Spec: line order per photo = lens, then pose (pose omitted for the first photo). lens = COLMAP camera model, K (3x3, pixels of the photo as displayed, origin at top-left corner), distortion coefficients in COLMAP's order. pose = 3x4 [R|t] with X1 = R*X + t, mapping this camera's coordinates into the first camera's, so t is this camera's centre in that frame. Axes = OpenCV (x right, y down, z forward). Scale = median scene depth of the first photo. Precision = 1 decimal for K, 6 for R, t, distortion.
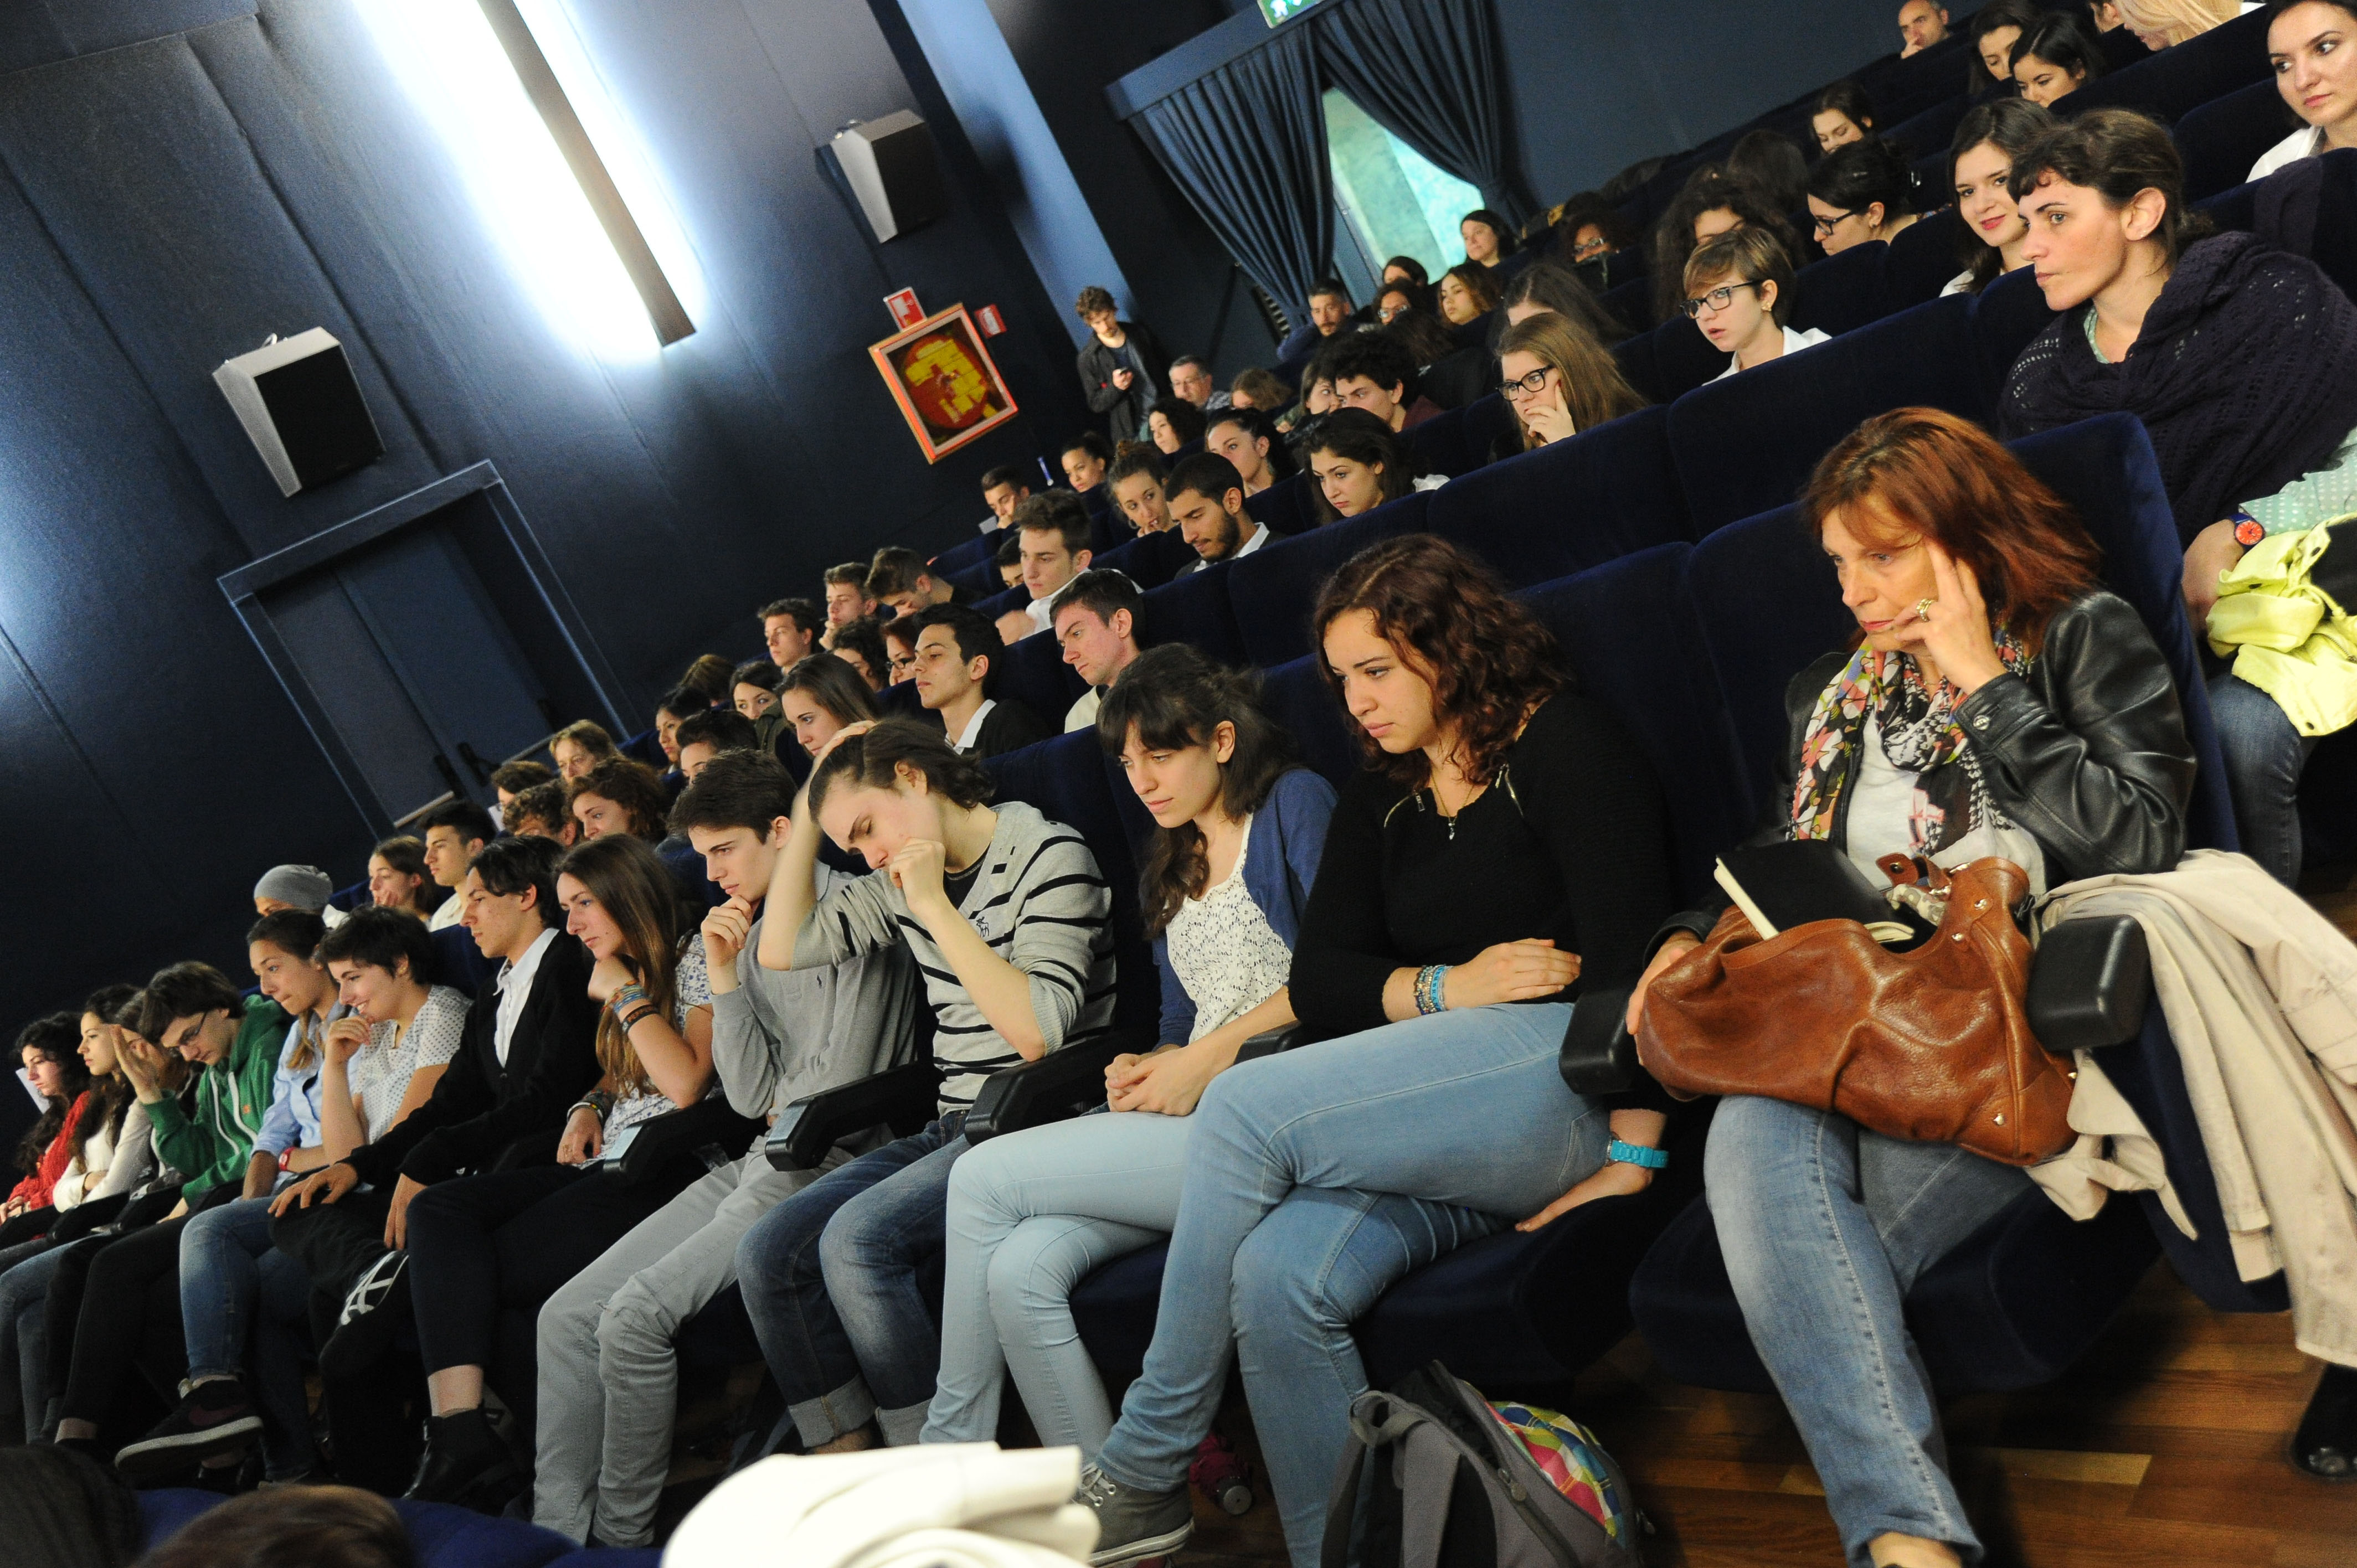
lens RADIAL K [[2195.6, 0, 1178.5], [0, 2195.6, 784.0], [0, 0, 1]] dist [0.006492, 0.114641]
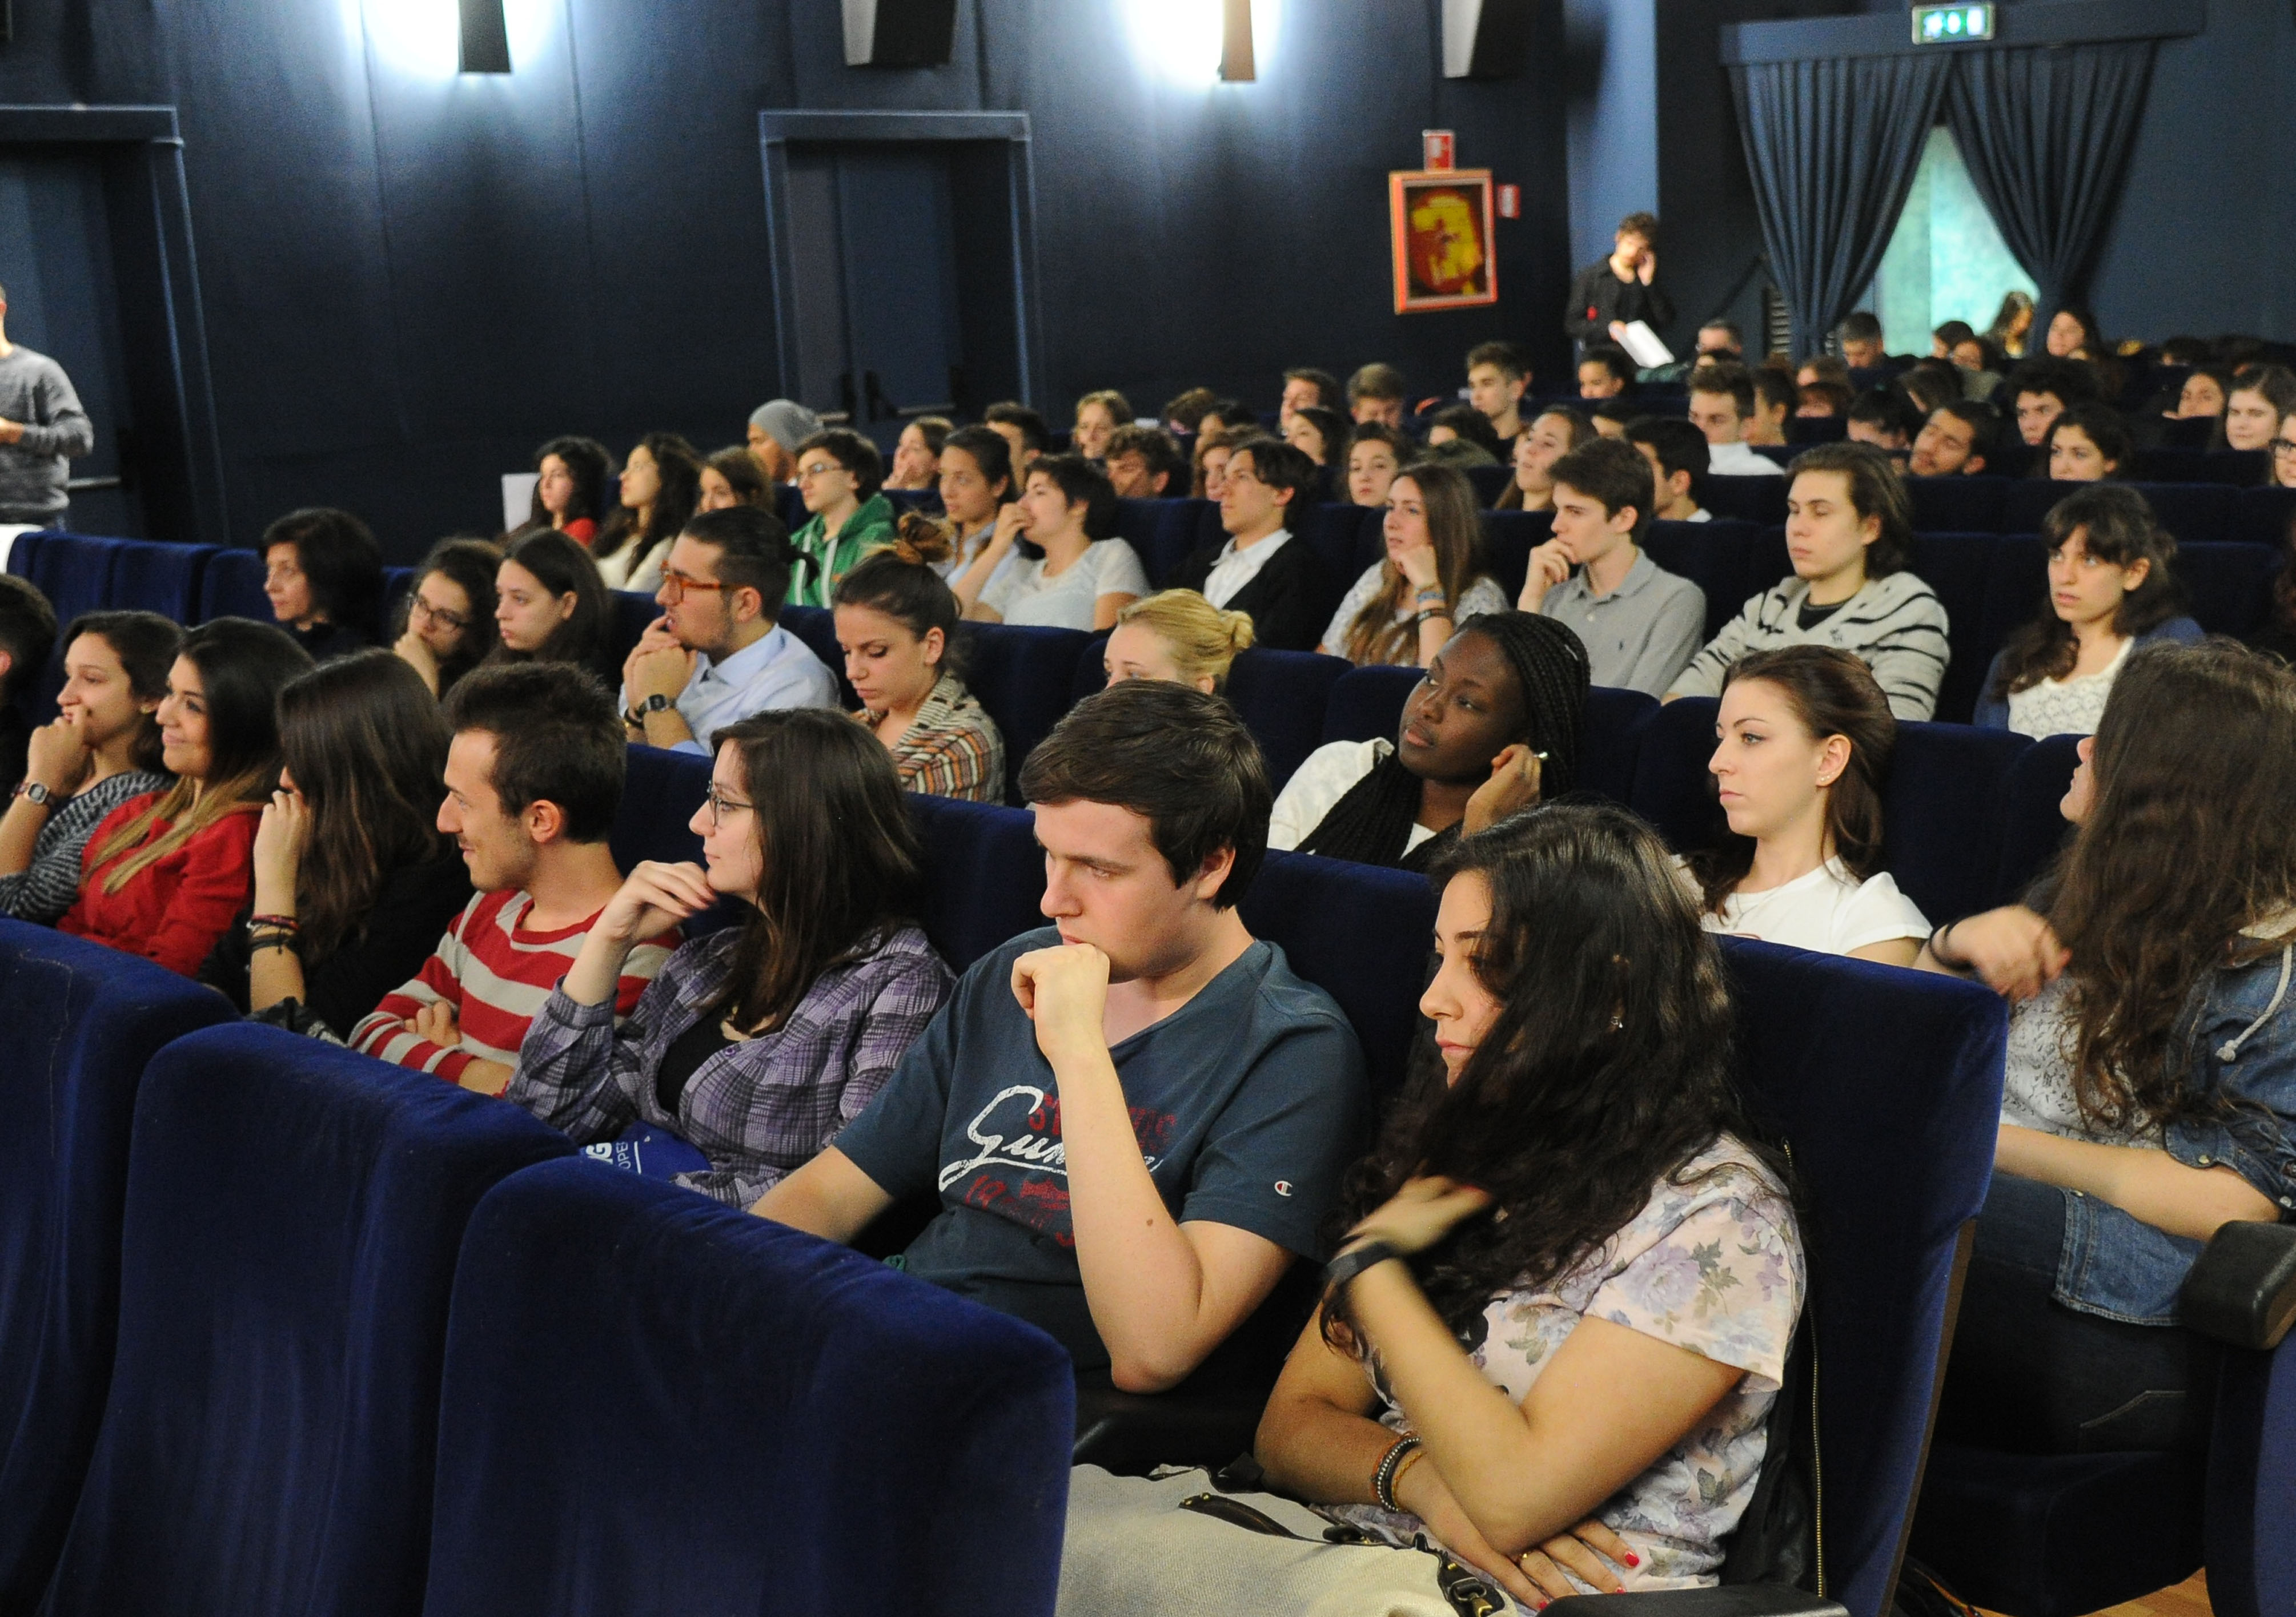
lens RADIAL K [[2770.0, 0, 1148.0], [0, 2770.0, 808.5], [0, 0, 1]] dist [-0.021667, 0.040610]
pose [[0.909718, 0.415178, 0.006346, -0.148266], [-0.415080, 0.909698, -0.012587, 0.118203], [-0.010998, 0.008816, 0.999901, -0.190695]]
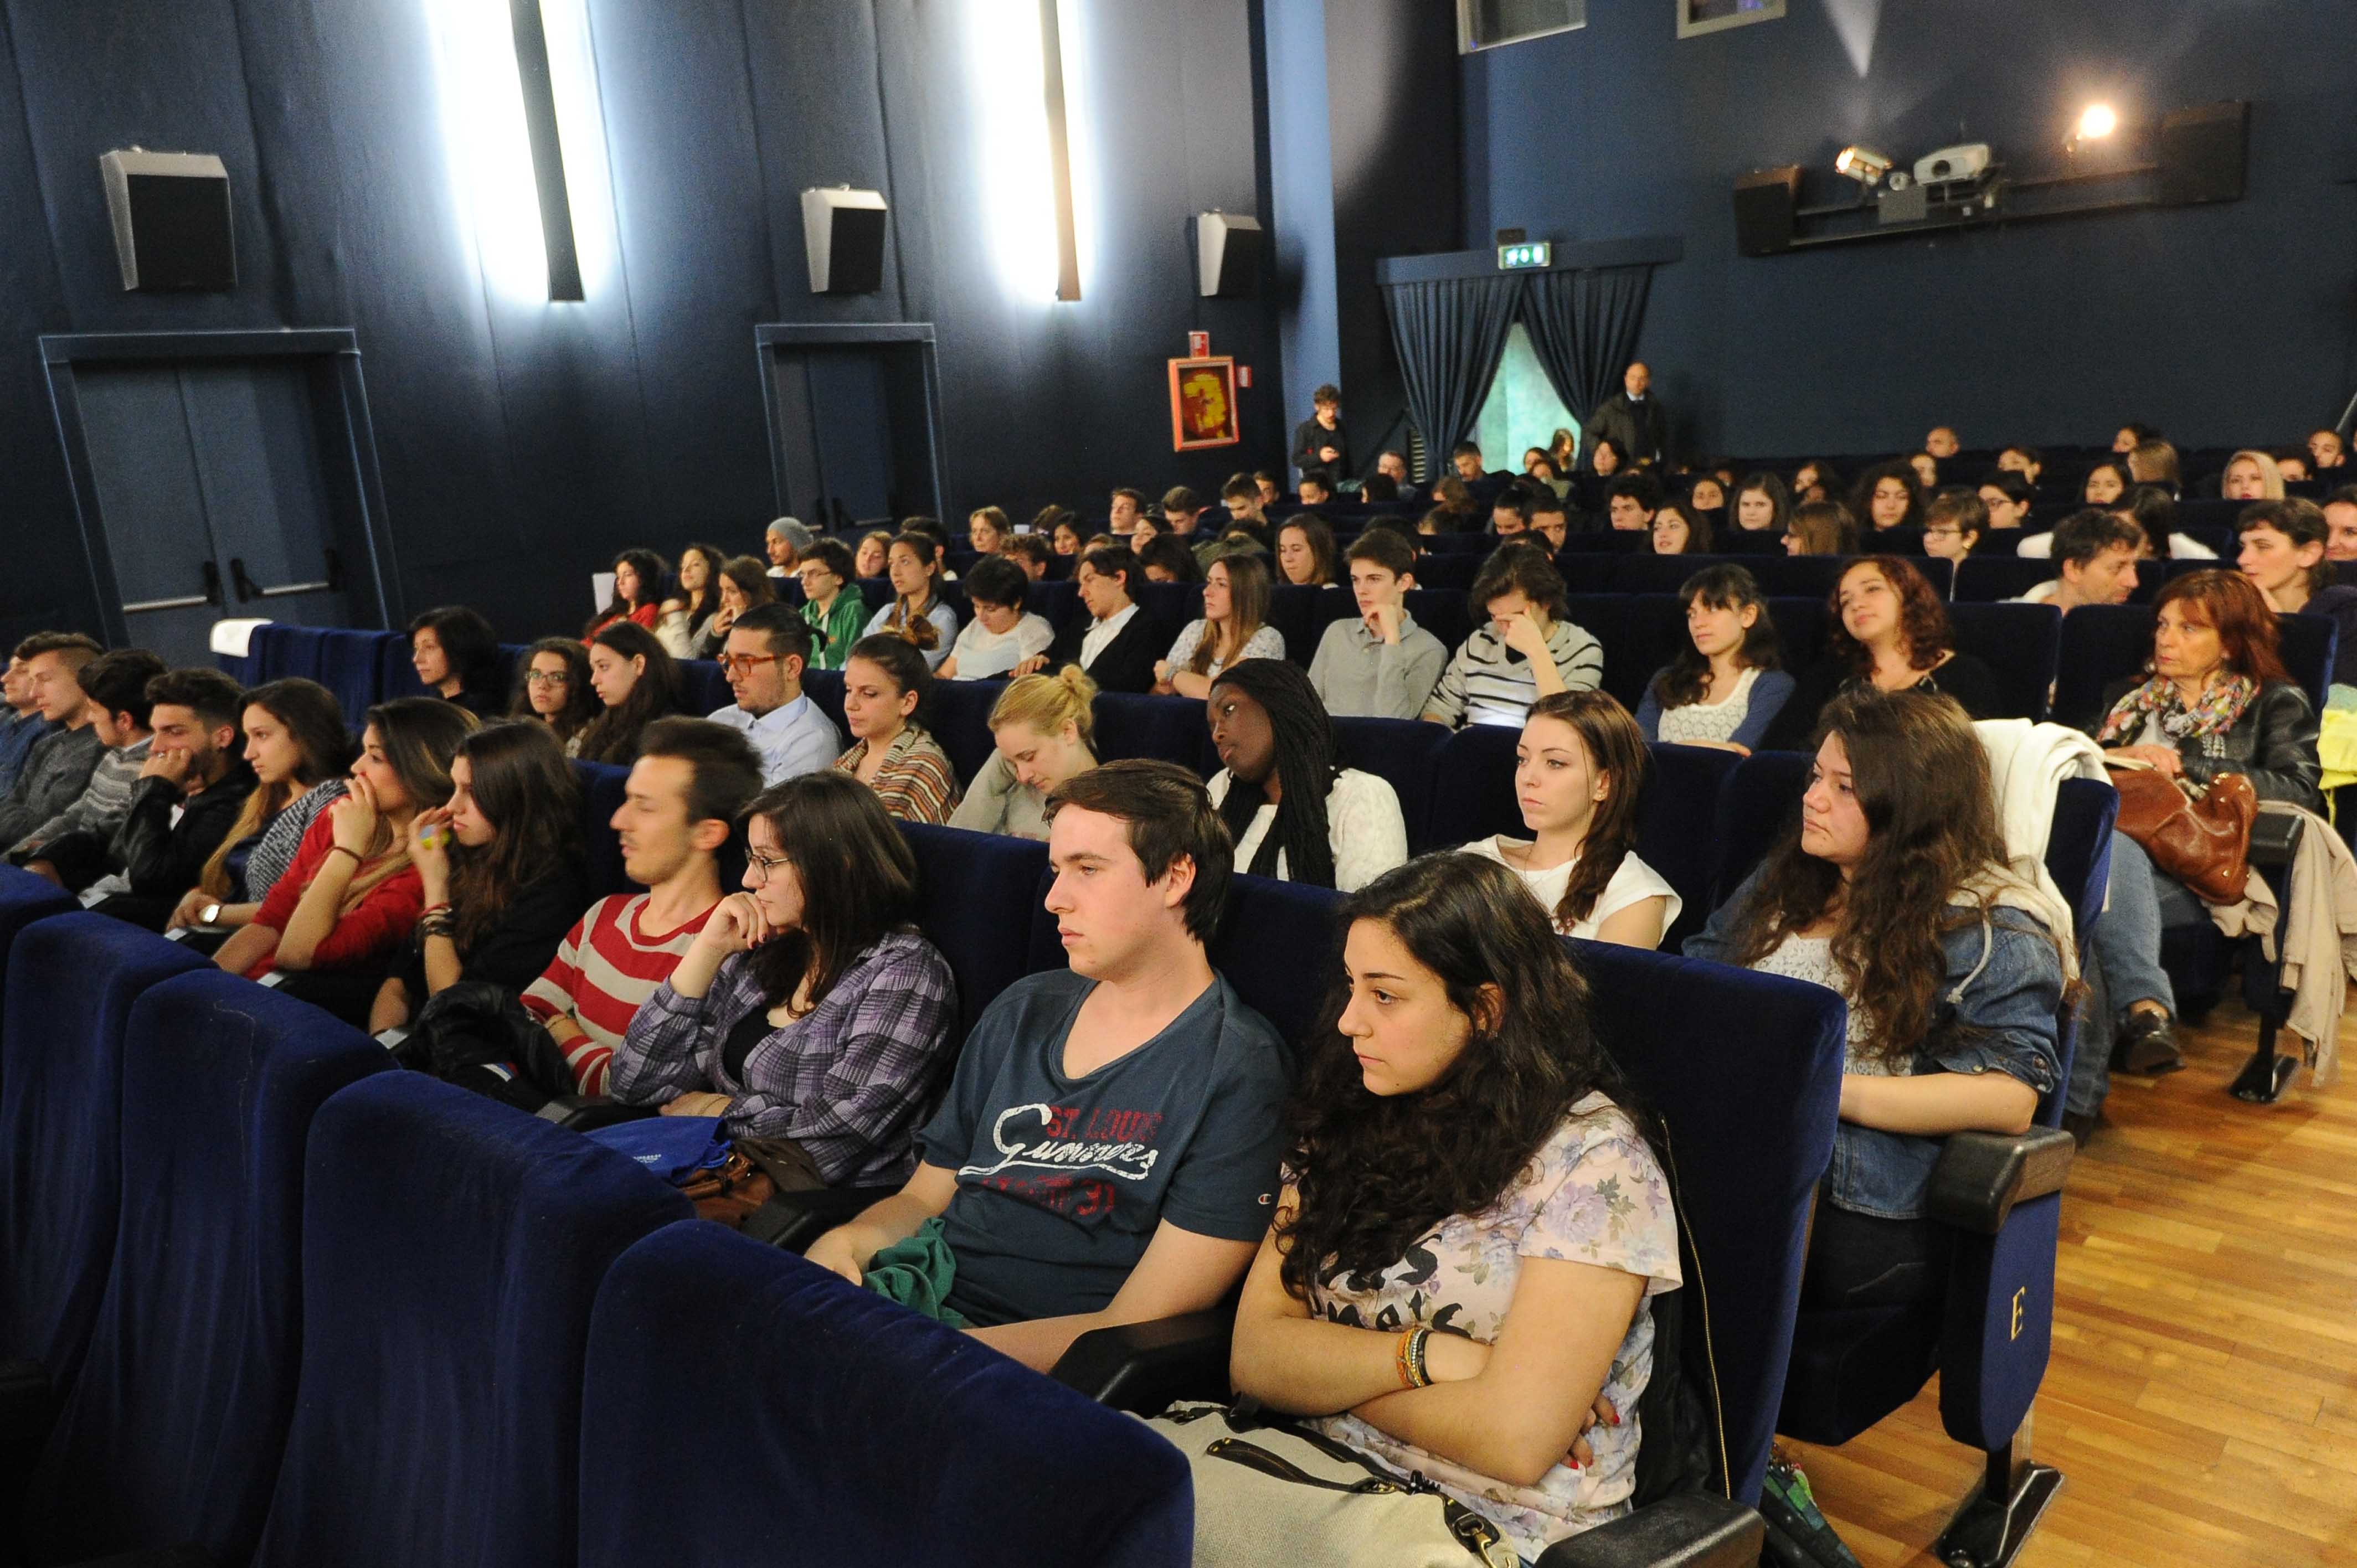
lens RADIAL K [[1694.9, 0, 1117.7], [0, 1694.9, 831.1], [0, 0, 1]] dist [0.001078, -0.039520]
pose [[0.920720, 0.381044, 0.084147, -0.168157], [-0.382390, 0.924001, -0.000126, 0.112224], [-0.077800, -0.032061, 0.996453, -0.122170]]
